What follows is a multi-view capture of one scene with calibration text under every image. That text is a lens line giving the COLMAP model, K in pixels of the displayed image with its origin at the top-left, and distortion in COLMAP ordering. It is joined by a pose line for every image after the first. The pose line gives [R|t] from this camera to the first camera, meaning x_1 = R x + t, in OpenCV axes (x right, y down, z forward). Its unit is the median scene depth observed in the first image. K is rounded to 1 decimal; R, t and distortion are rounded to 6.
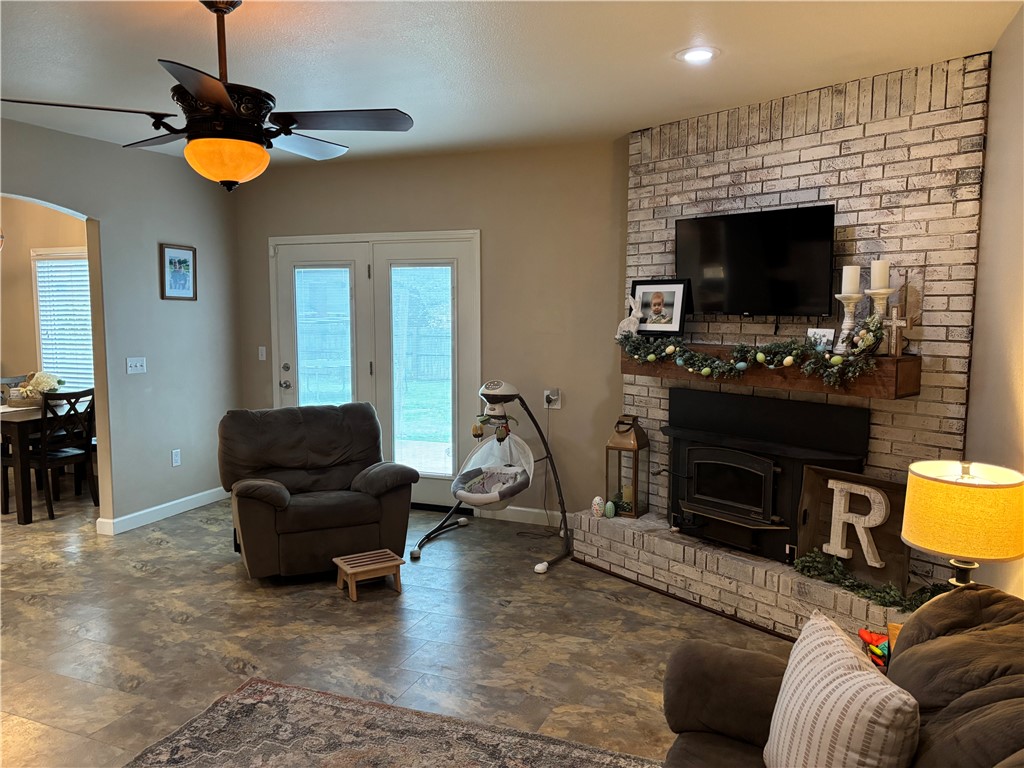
lens RADIAL K [[771.3, 0, 507.6], [0, 771.3, 385.1], [0, 0, 1]] dist [0.029227, -0.018232]
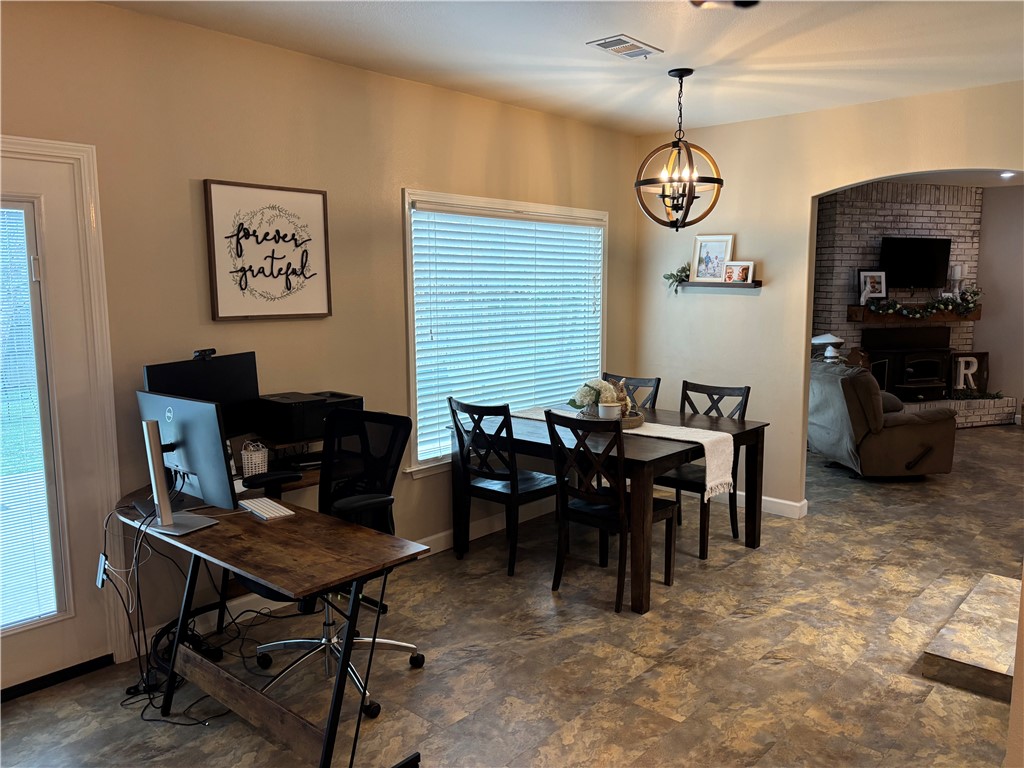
lens RADIAL K [[771.3, 0, 511.2], [0, 771.3, 387.2], [0, 0, 1]] dist [0.029227, -0.018232]
pose [[0.347110, -0.122576, 0.929779, -2.010799], [0.102147, 0.990465, 0.092442, -0.128753], [-0.932245, 0.062887, 0.356321, 1.278677]]
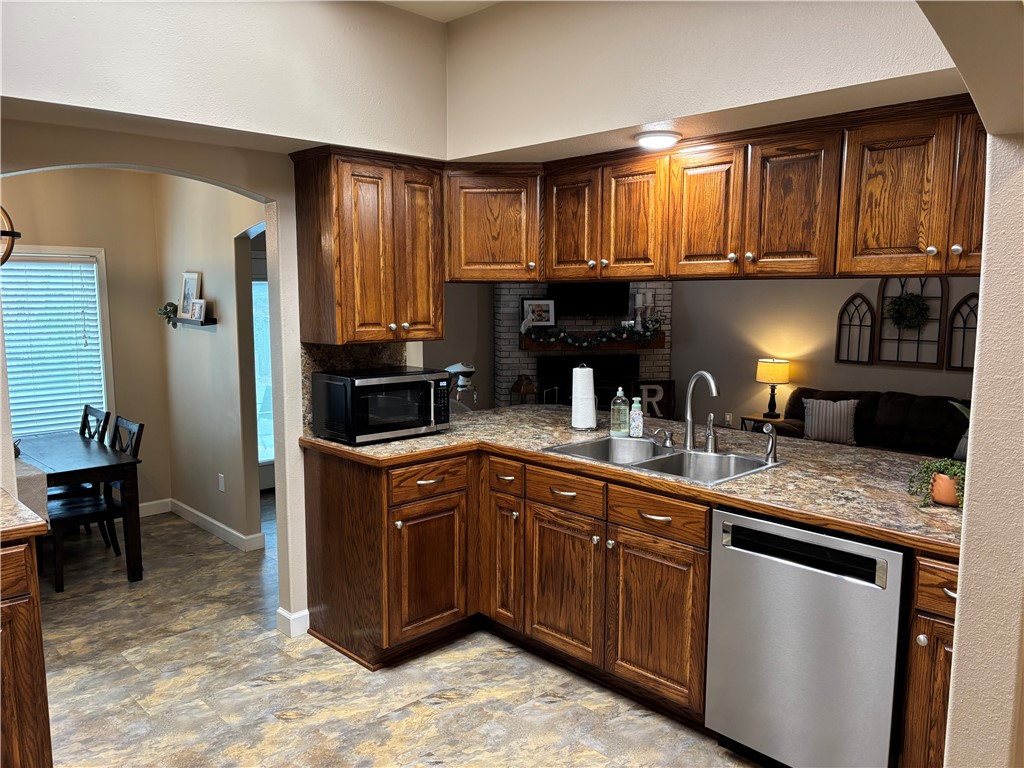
lens RADIAL K [[771.3, 0, 510.9], [0, 771.3, 379.3], [0, 0, 1]] dist [0.029227, -0.018232]
pose [[0.404794, -0.099047, 0.909028, -1.660131], [0.096744, 0.993176, 0.065135, -0.076790], [-0.909276, 0.061577, 0.411614, 0.354703]]
